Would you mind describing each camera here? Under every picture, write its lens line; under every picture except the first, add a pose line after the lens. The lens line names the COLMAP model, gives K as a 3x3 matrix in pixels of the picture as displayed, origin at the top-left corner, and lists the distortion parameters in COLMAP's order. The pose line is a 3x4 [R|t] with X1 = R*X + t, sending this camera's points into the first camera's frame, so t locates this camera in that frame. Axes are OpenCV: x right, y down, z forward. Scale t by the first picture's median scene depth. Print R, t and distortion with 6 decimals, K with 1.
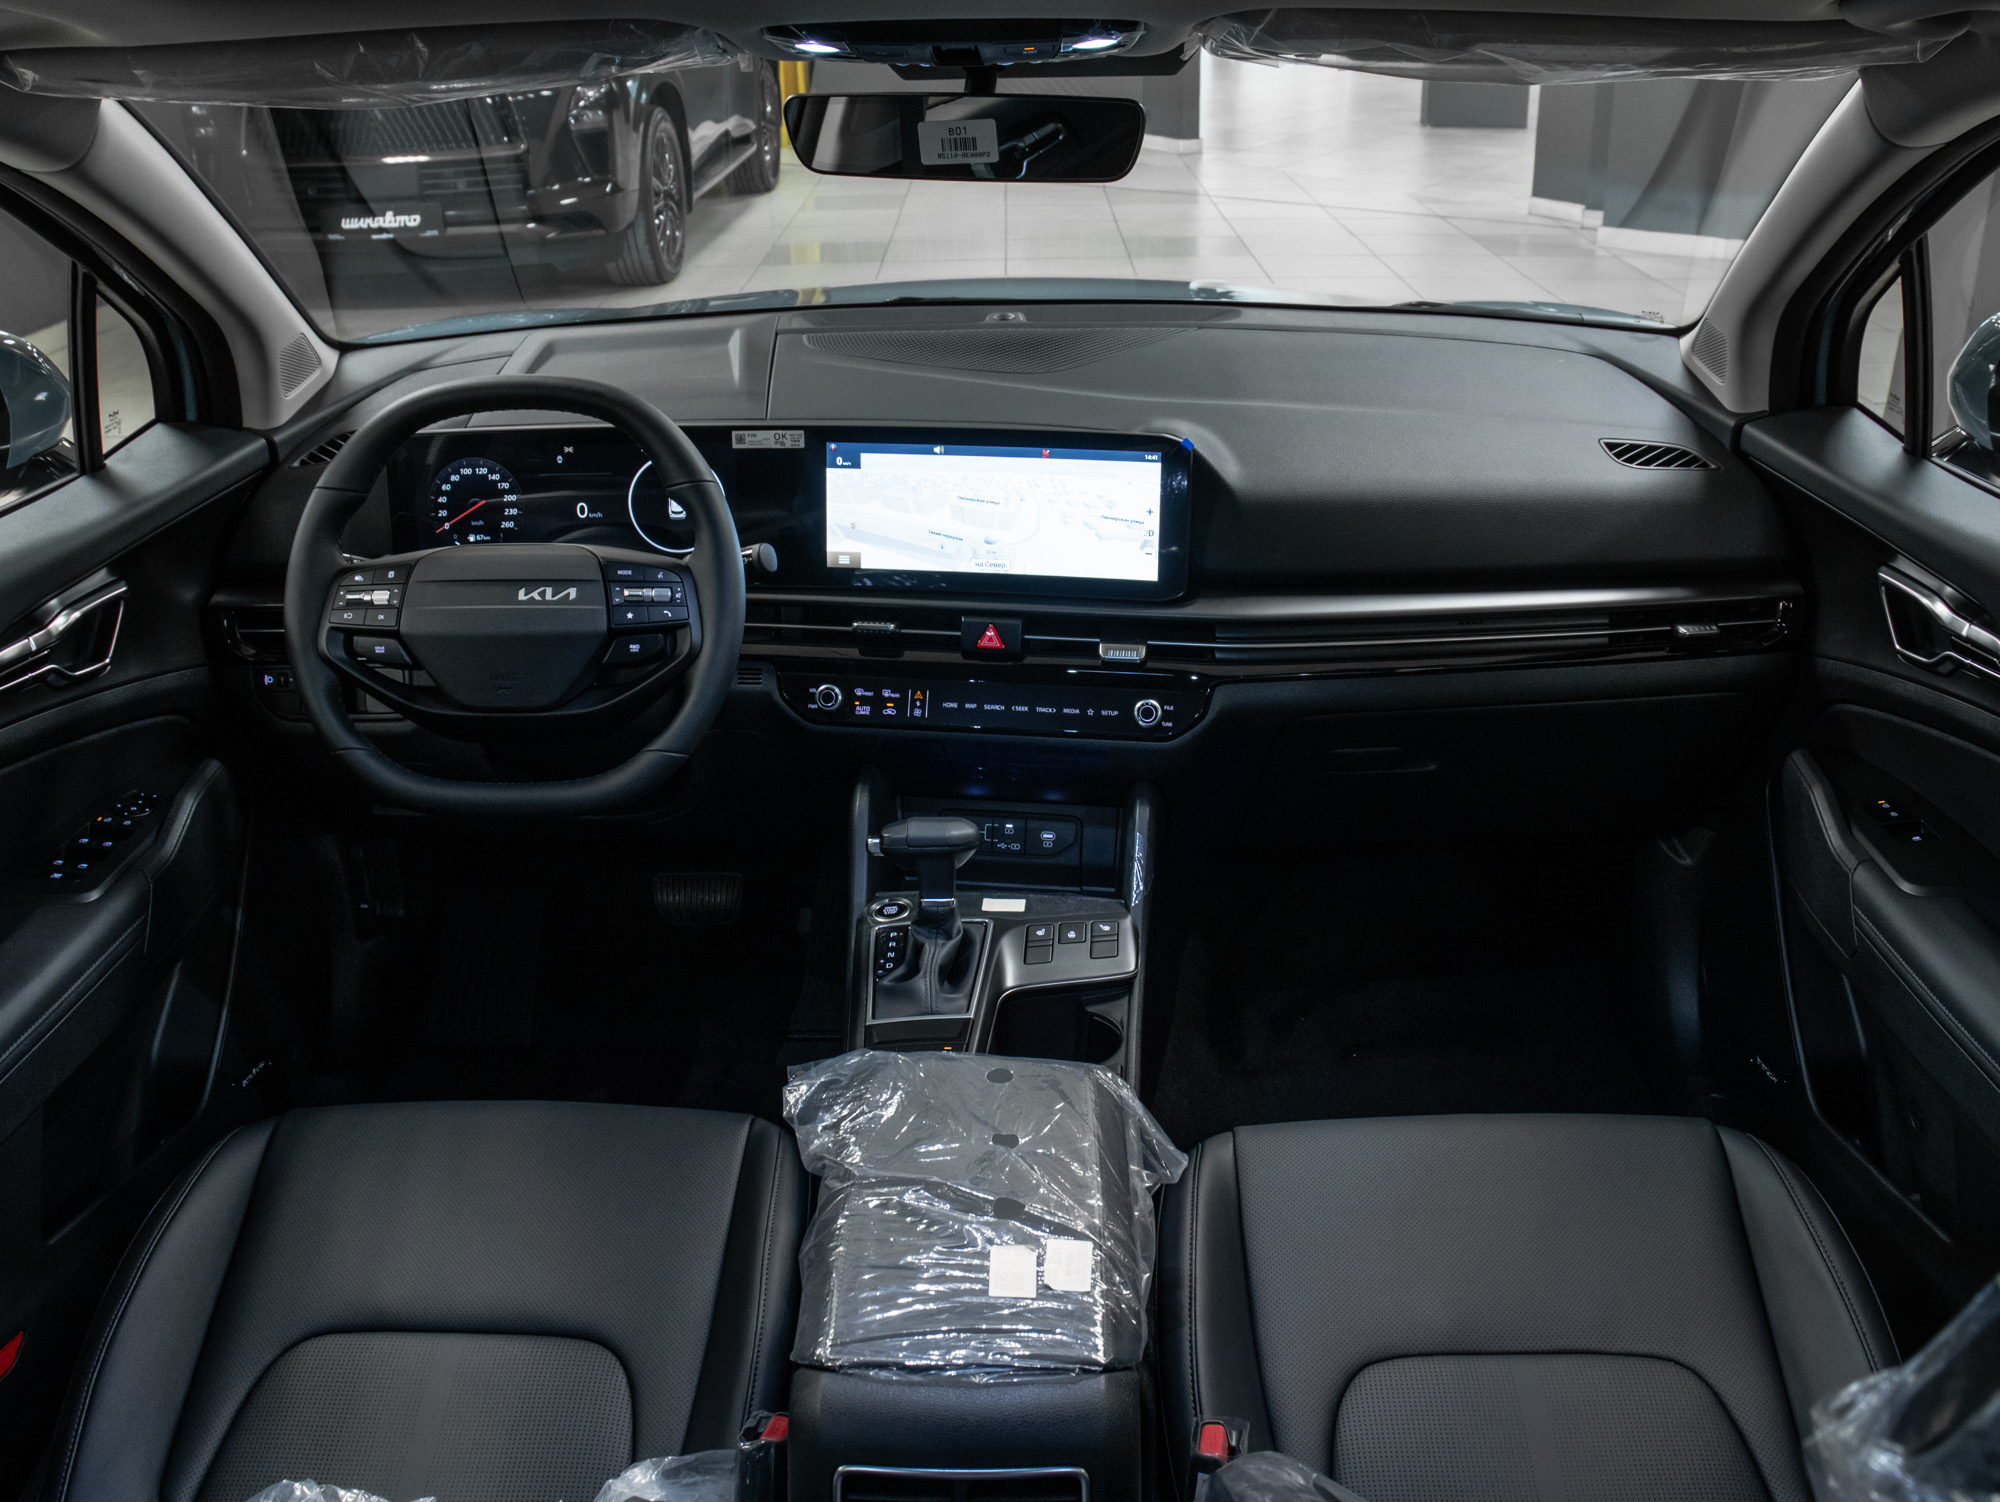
lens RADIAL K [[1755.7, 0, 1000.0], [0, 1755.7, 751.0], [0, 0, 1]] dist [-0.135931, 0.009168]
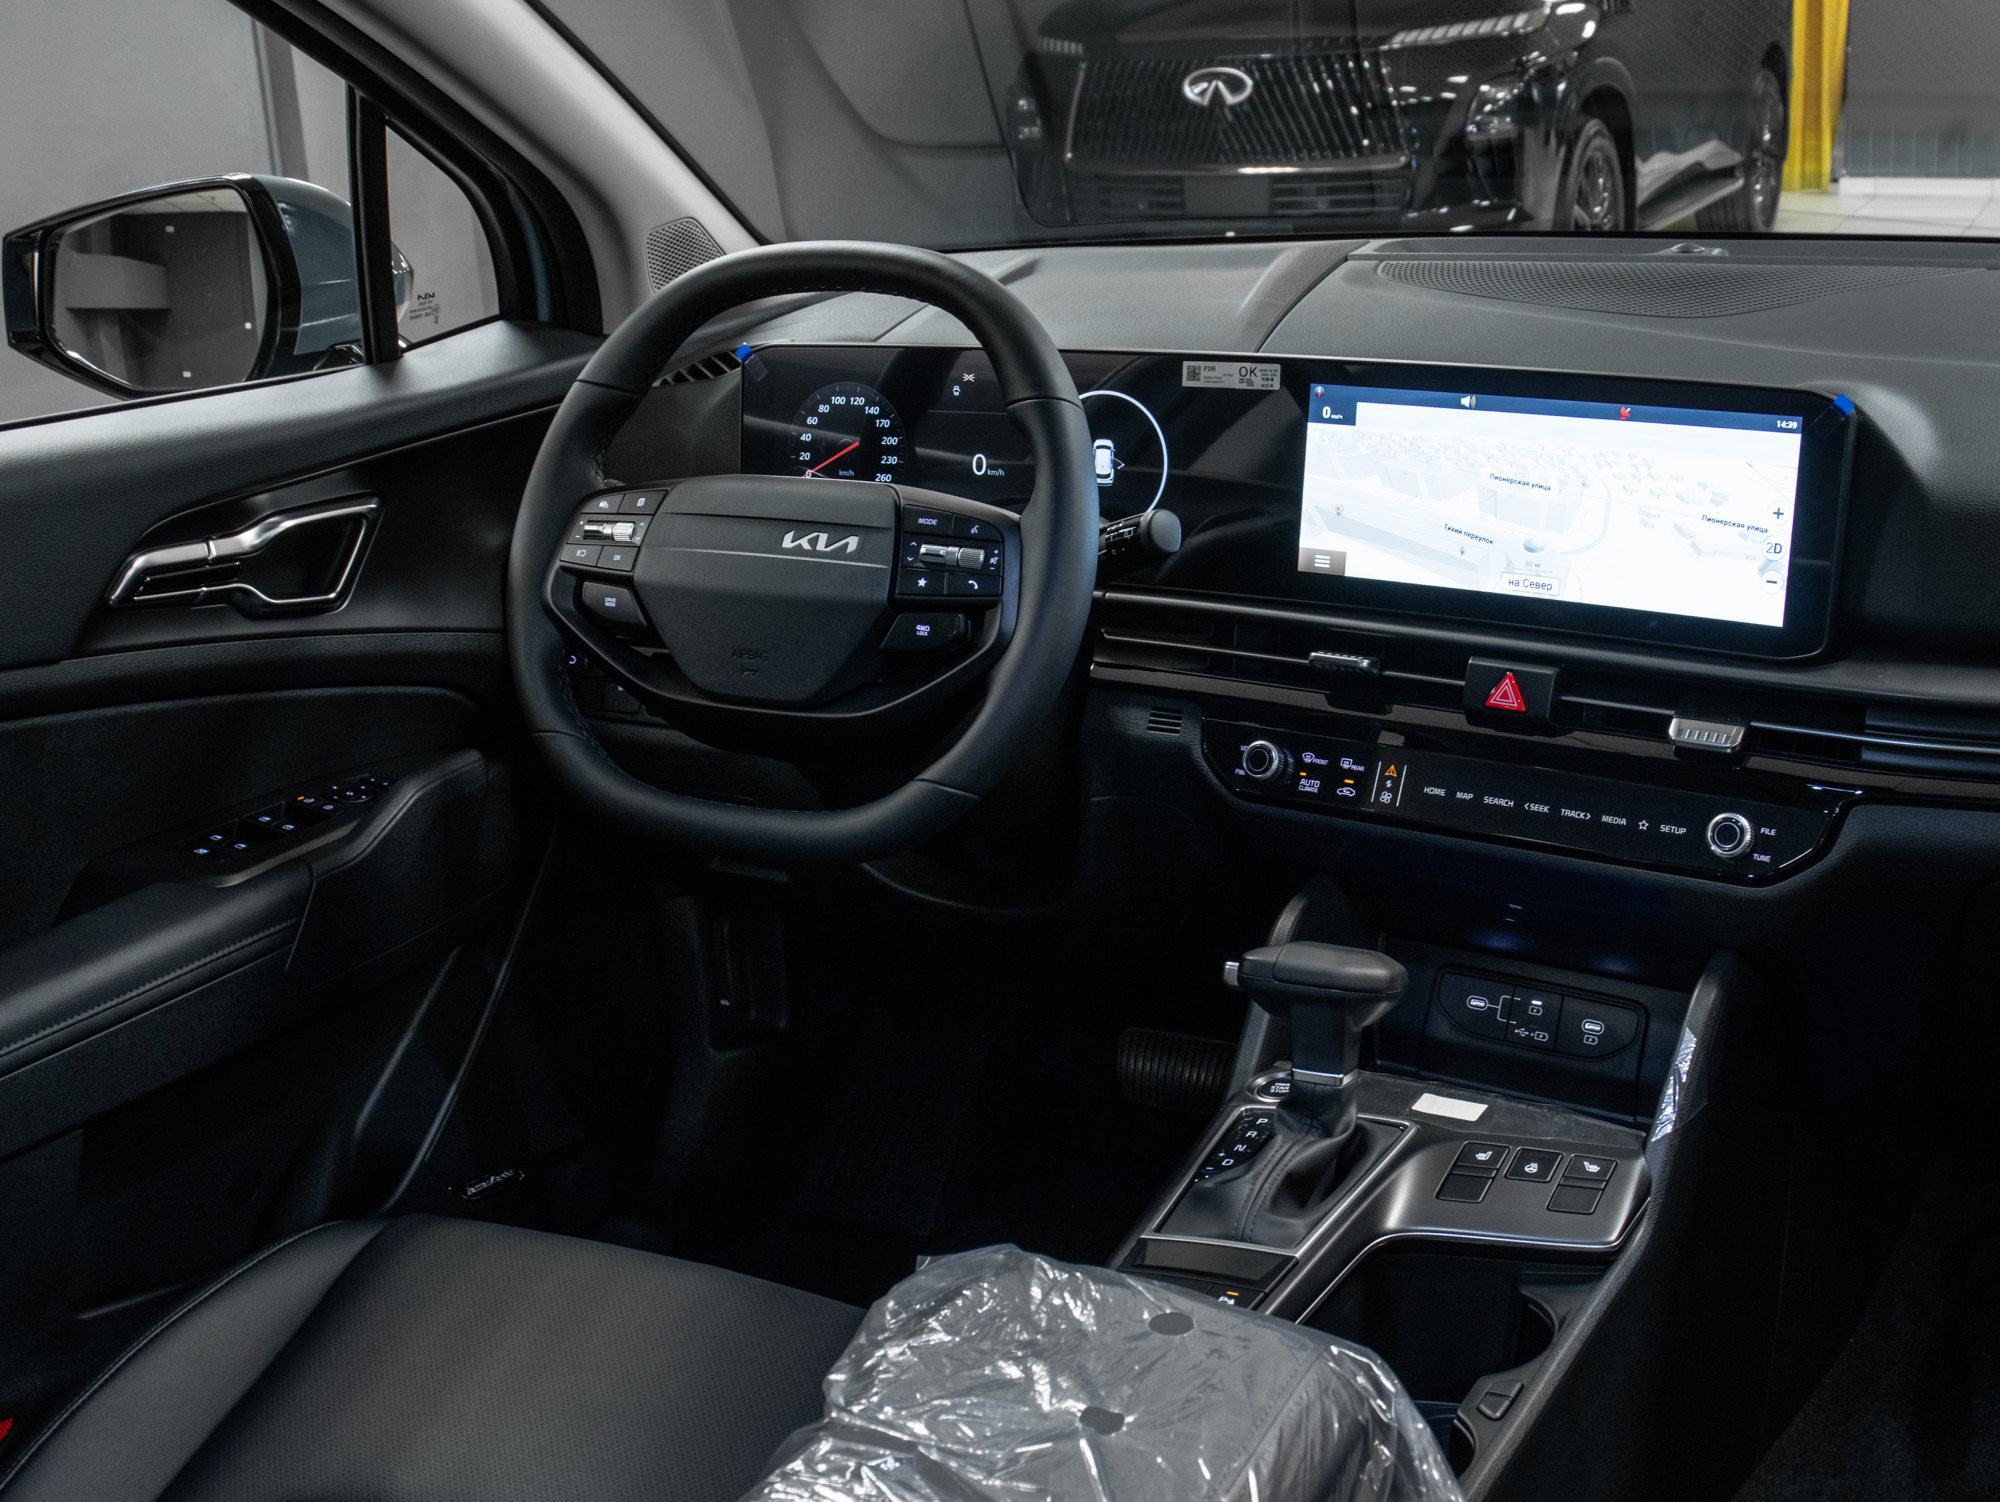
lens RADIAL K [[2324.1, 0, 1000.0], [0, 2324.1, 751.0], [0, 0, 1]] dist [-0.158565, 0.232450]
pose [[0.904633, 0.108368, -0.412184, 0.175495], [-0.146493, 0.987270, -0.061947, 0.035195], [0.400224, 0.116421, 0.908992, 0.165717]]
